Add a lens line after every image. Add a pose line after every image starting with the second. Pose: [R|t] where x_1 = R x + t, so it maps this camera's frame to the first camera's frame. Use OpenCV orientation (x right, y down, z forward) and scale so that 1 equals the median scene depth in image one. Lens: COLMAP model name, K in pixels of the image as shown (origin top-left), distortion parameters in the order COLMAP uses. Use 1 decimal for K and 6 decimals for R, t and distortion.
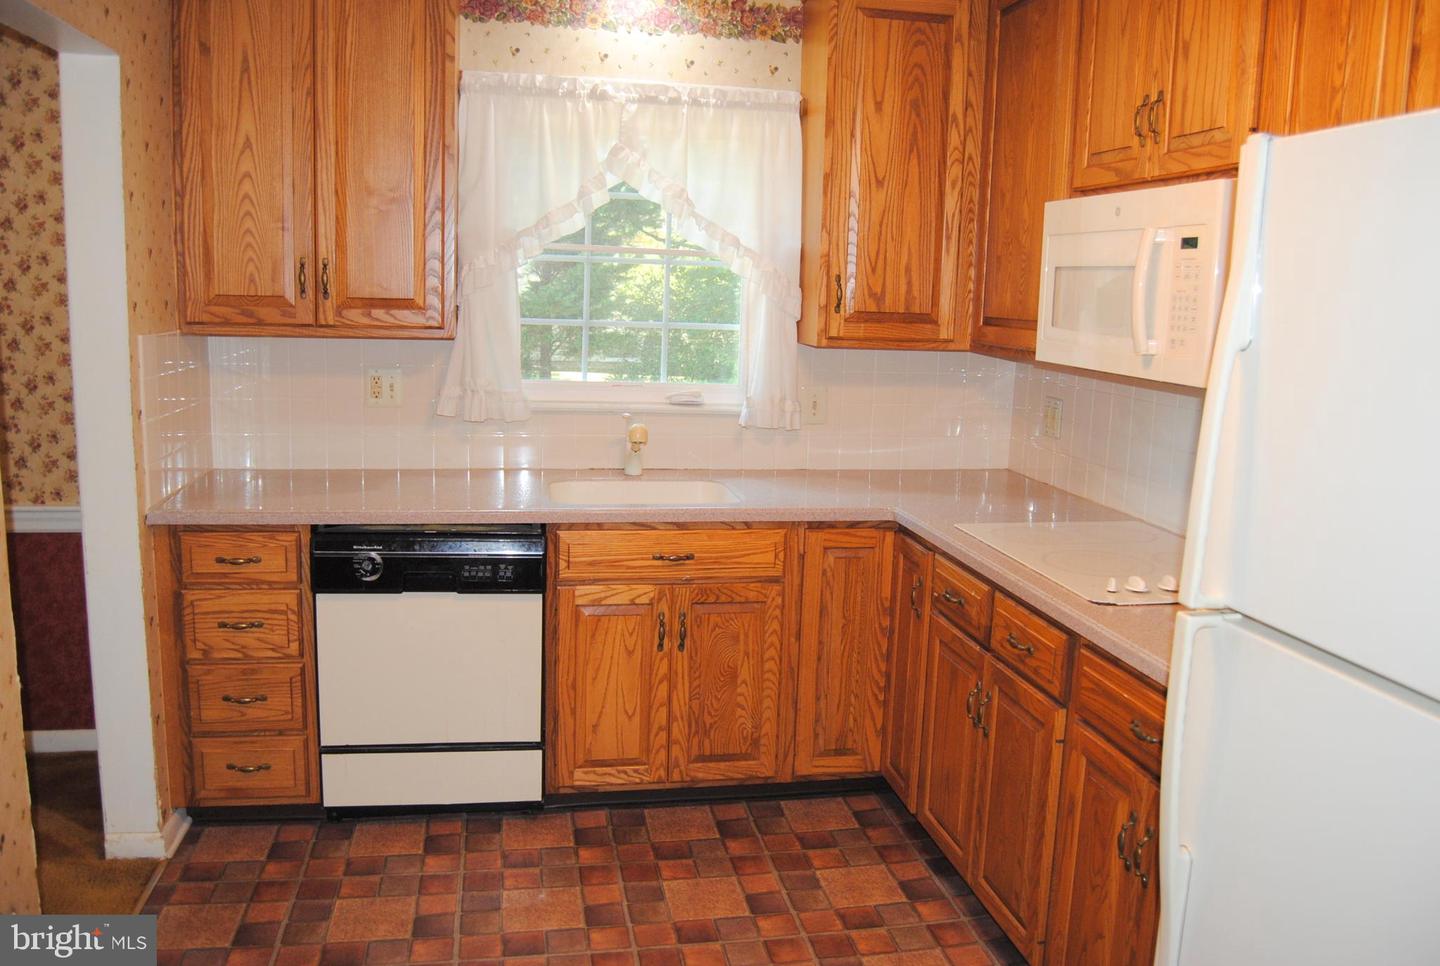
lens RADIAL K [[1146.6, 0, 719.1], [0, 1146.6, 482.6], [0, 0, 1]] dist [-0.086285, 0.027249]
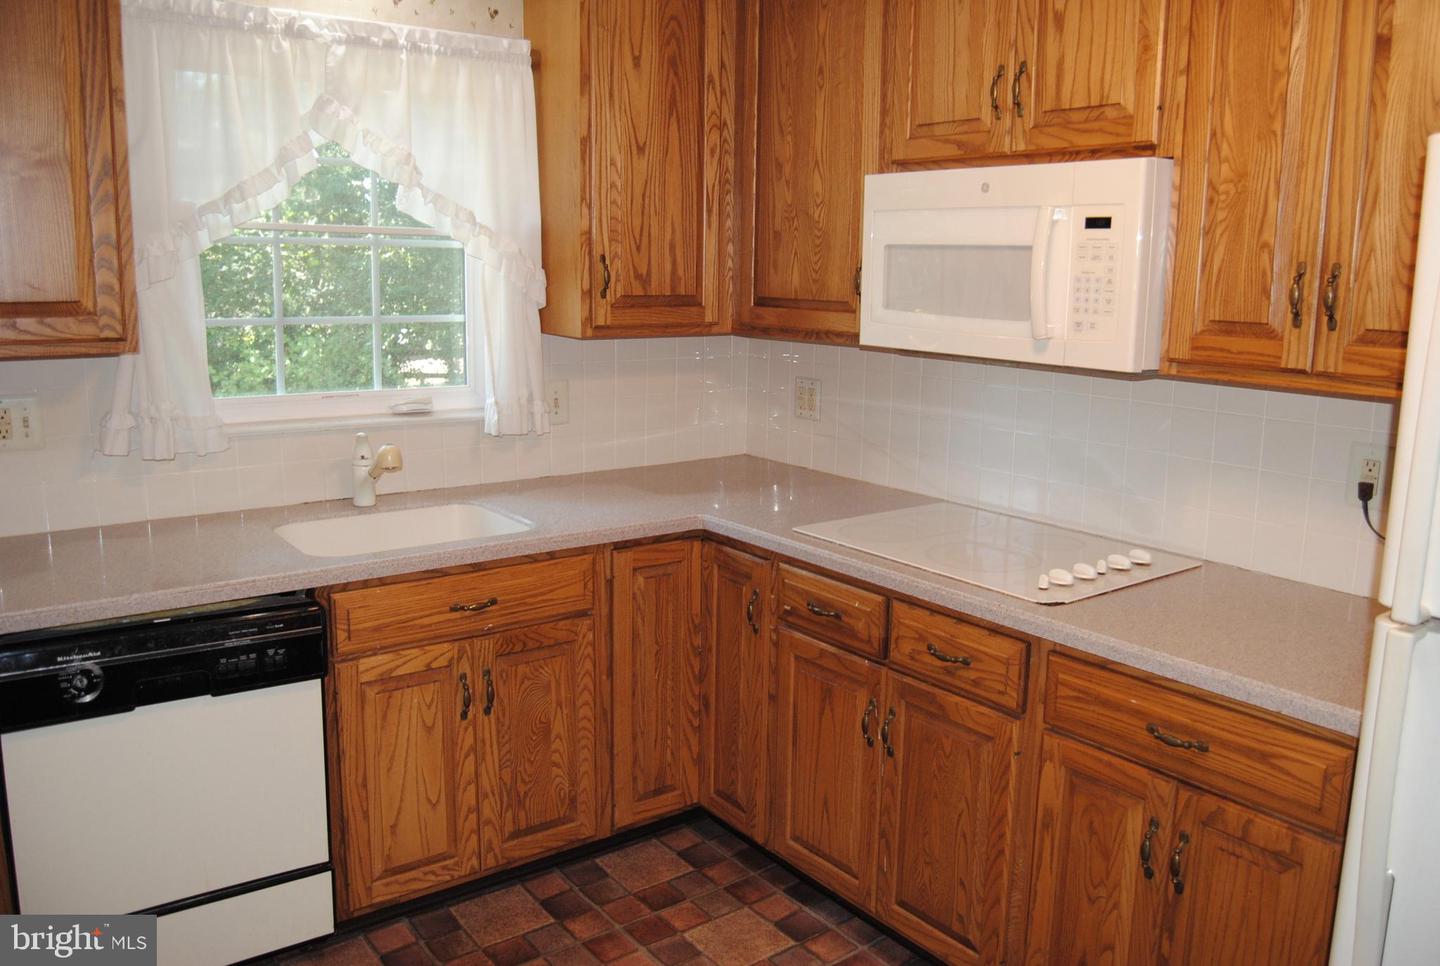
lens RADIAL K [[1146.6, 0, 722.1], [0, 1146.6, 480.8], [0, 0, 1]] dist [-0.086285, 0.027249]
pose [[0.896499, -0.099647, 0.431694, -0.218570], [0.087093, 0.995004, 0.048810, -0.046966], [-0.434401, -0.006161, 0.900699, 0.182035]]
